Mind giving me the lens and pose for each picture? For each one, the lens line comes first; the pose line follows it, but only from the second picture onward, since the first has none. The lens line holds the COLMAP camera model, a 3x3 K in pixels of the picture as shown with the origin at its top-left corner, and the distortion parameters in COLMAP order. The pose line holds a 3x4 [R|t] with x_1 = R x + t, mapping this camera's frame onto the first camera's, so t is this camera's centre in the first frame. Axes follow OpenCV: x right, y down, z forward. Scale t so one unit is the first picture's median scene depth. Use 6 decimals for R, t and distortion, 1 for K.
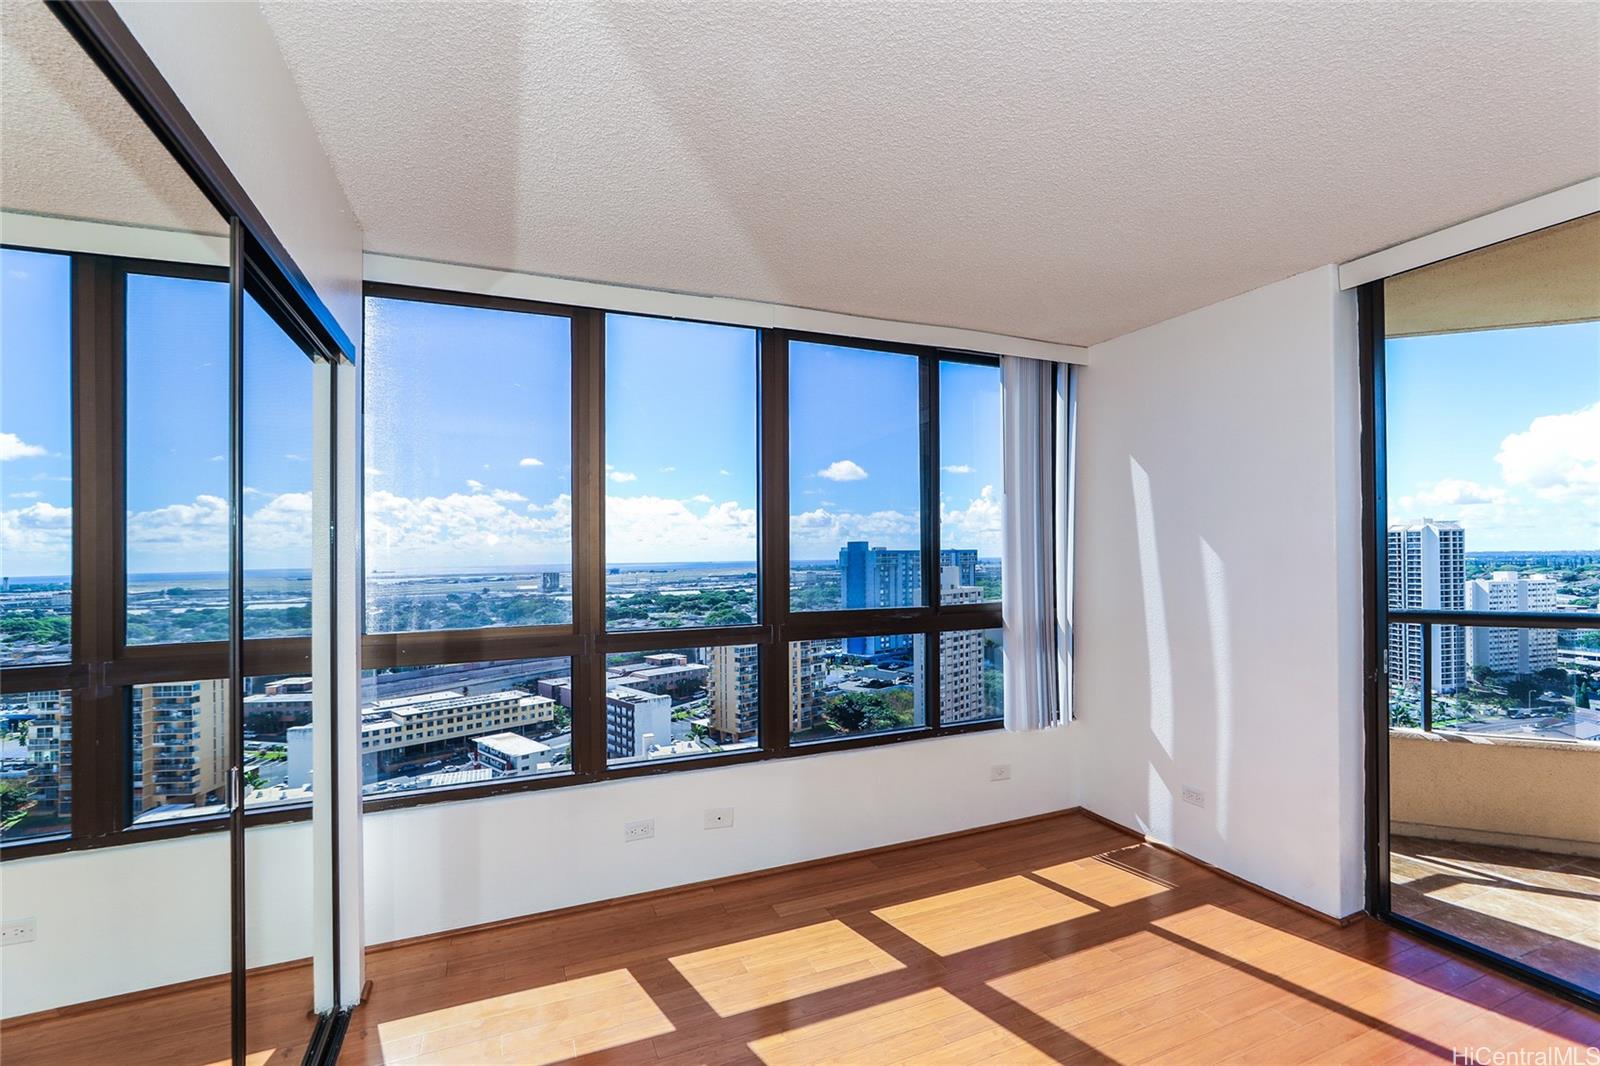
lens RADIAL K [[744.1, 0, 823.4], [0, 744.1, 551.8], [0, 0, 1]] dist [-0.030014, 0.015862]
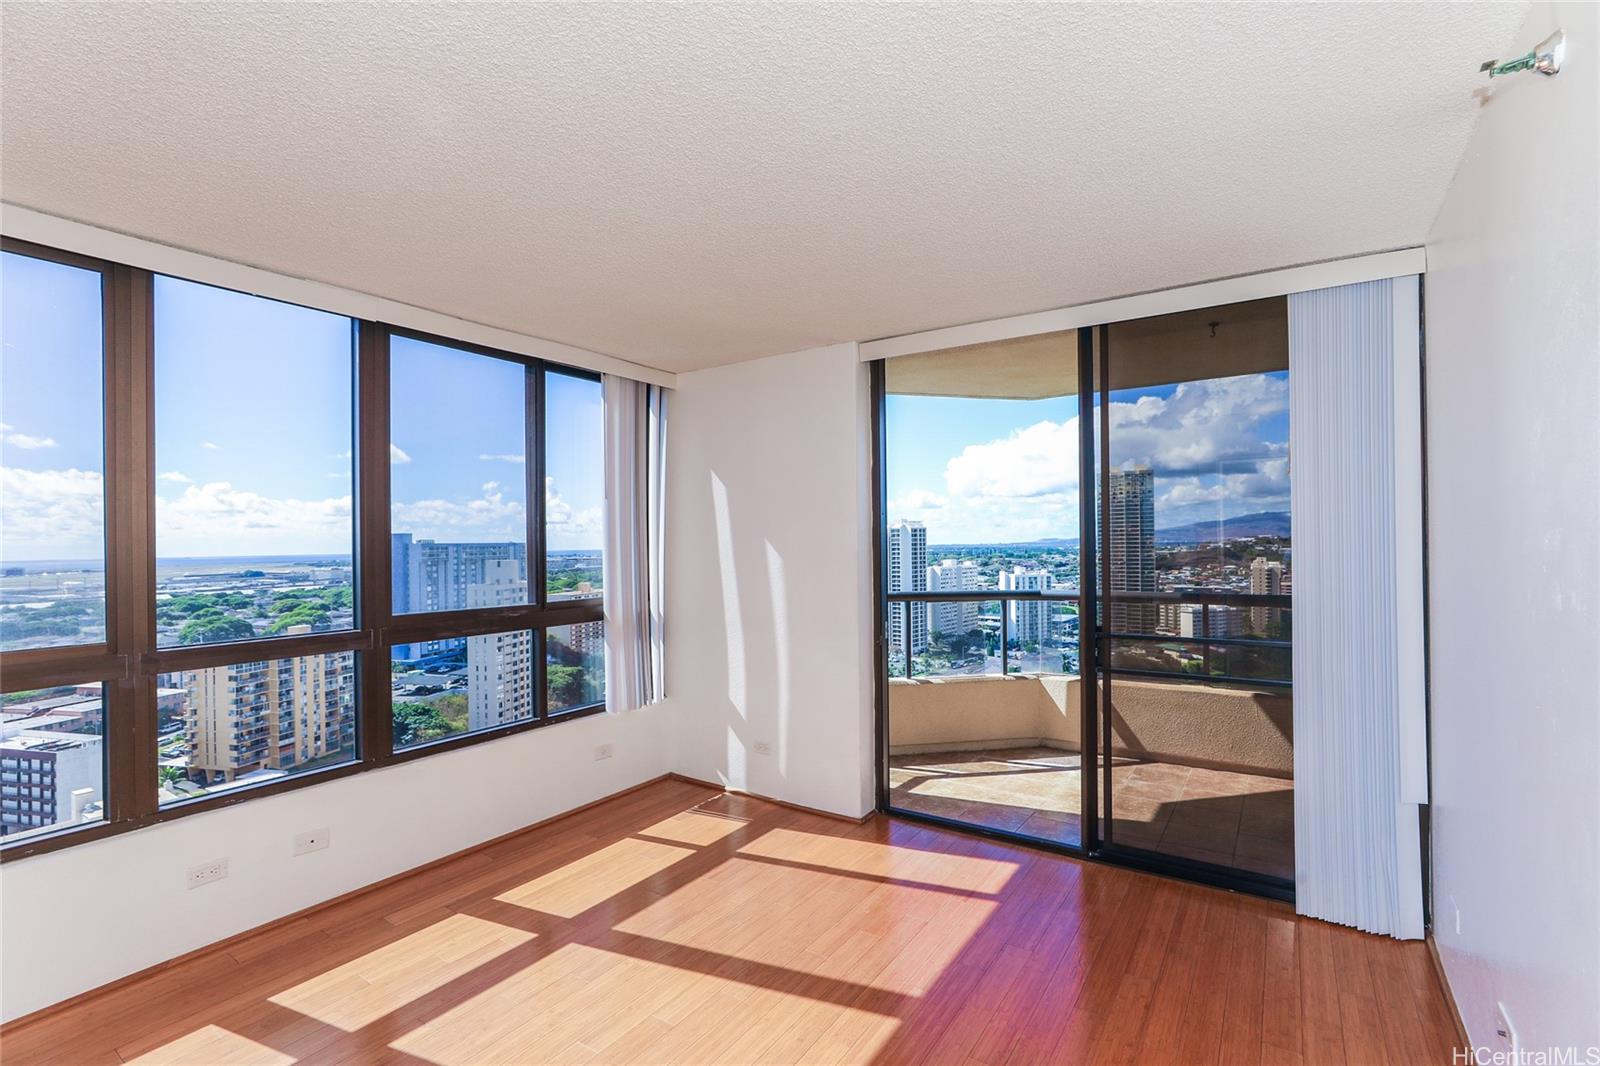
lens RADIAL K [[735.8, 0, 802.5], [0, 735.8, 541.9], [0, 0, 1]] dist [-0.027414, 0.014878]
pose [[0.851847, 0.001781, 0.523788, -0.084067], [0.000280, 0.999993, -0.003856, -0.010658], [-0.523791, 0.003432, 0.851840, -0.088137]]
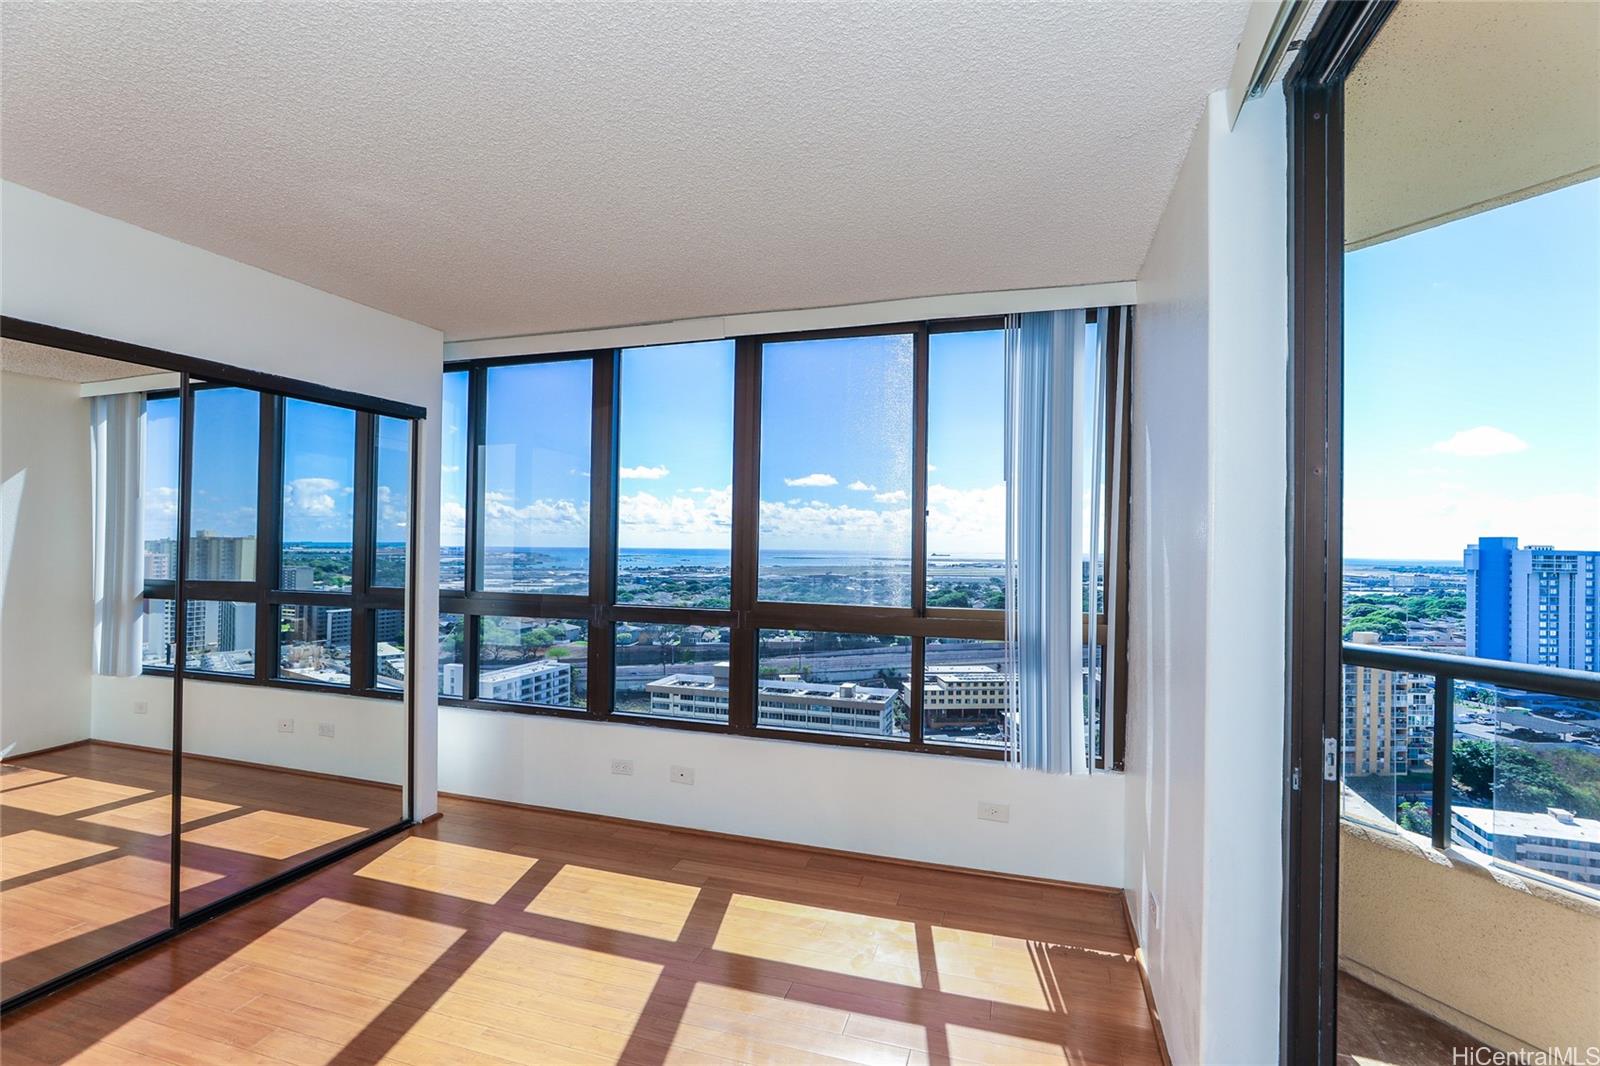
lens RADIAL K [[735.8, 0, 802.5], [0, 735.8, 541.9], [0, 0, 1]] dist [-0.027414, 0.014878]
pose [[0.746883, 0.024839, -0.664491, 0.646690], [-0.023839, 0.999660, 0.010573, -0.014644], [0.664528, 0.007944, 0.747222, 0.238116]]
